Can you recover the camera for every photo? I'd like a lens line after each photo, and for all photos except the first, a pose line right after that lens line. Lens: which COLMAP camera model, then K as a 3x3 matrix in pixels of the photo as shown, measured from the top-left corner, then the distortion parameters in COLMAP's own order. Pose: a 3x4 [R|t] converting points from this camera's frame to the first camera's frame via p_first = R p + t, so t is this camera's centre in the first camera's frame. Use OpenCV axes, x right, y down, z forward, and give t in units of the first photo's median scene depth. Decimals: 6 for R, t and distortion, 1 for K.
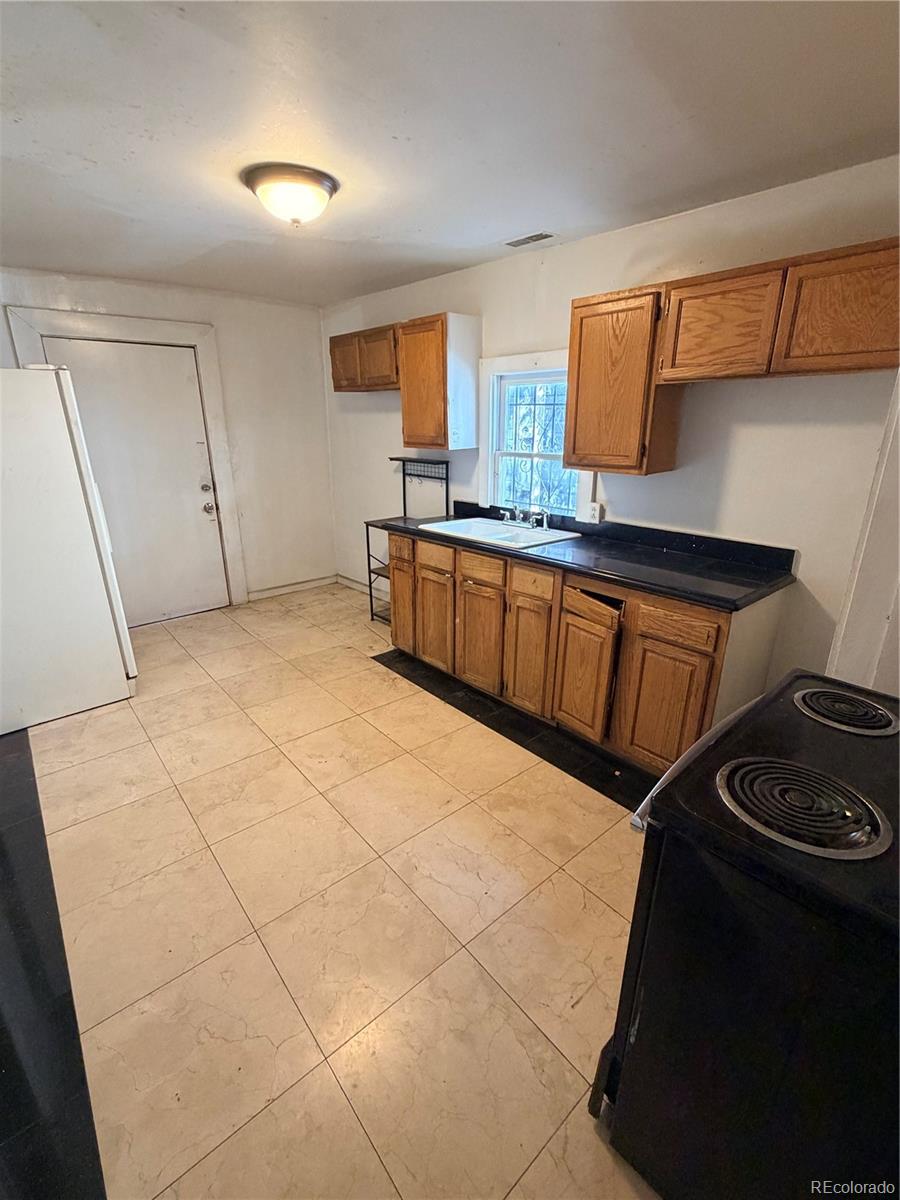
lens RADIAL K [[527.3, 0, 447.6], [0, 527.3, 603.7], [0, 0, 1]] dist [-0.001758, 0.000069]
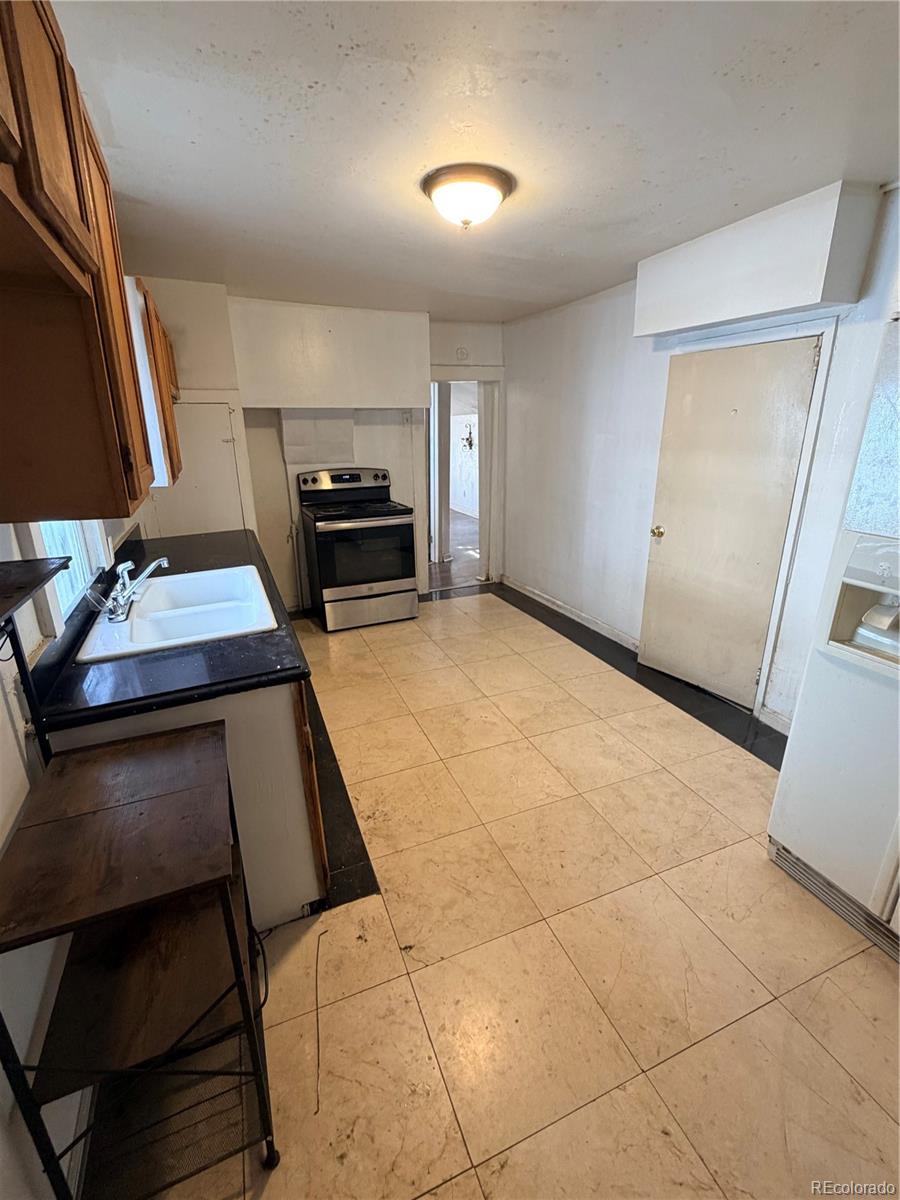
lens RADIAL K [[527.3, 0, 450.0], [0, 527.3, 598.7], [0, 0, 1]] dist [-0.001758, 0.000069]
pose [[-0.950453, -0.086386, 0.298624, -0.489849], [0.110297, 0.804408, 0.583748, -0.597653], [-0.290643, 0.587763, -0.755024, 1.742924]]
